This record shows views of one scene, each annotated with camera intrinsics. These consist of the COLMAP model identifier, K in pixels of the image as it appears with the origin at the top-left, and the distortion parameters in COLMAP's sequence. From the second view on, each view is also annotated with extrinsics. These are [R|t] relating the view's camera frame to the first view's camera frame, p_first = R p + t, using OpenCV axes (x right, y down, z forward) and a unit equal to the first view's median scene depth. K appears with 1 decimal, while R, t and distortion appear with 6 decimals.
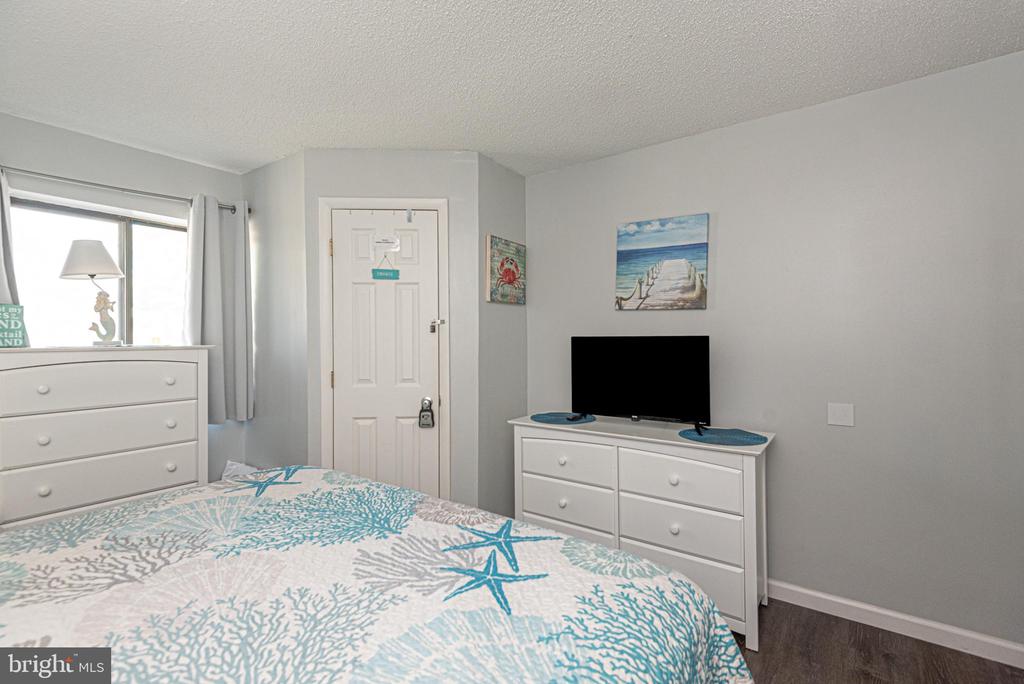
lens RADIAL K [[457.7, 0, 514.0], [0, 457.7, 339.3], [0, 0, 1]] dist [0.038224, -0.023487]
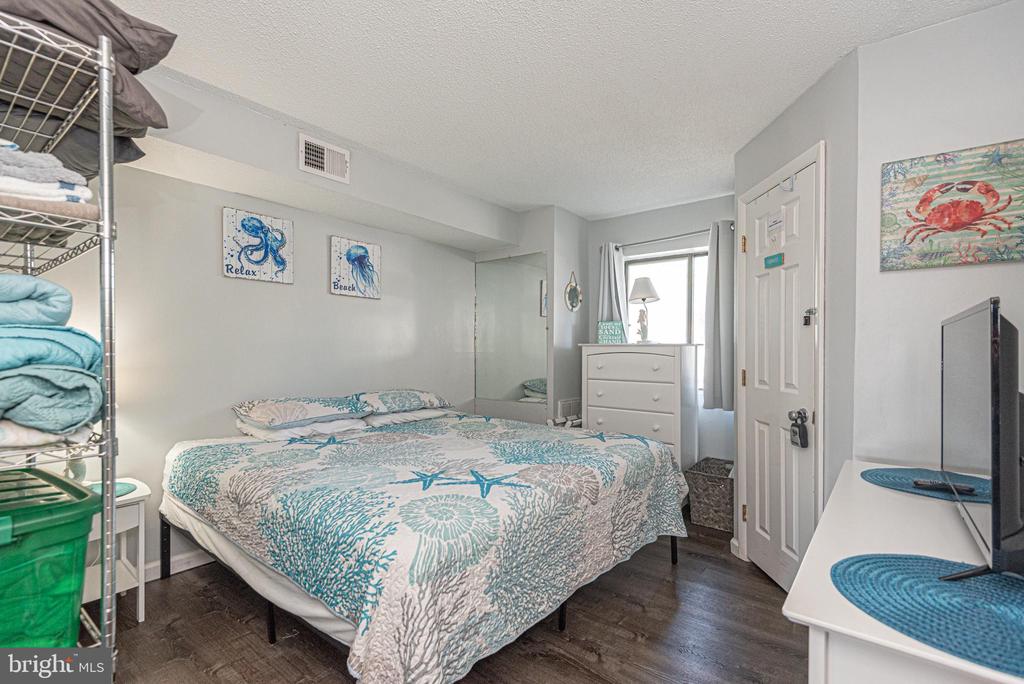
lens RADIAL K [[466.5, 0, 516.4], [0, 466.5, 354.1], [0, 0, 1]] dist [0.000480, -0.000033]
pose [[-0.033034, 0.014852, -0.999344, 0.679598], [-0.003474, 0.999882, 0.014975, 0.025548], [0.999448, 0.003967, -0.032978, 0.591692]]
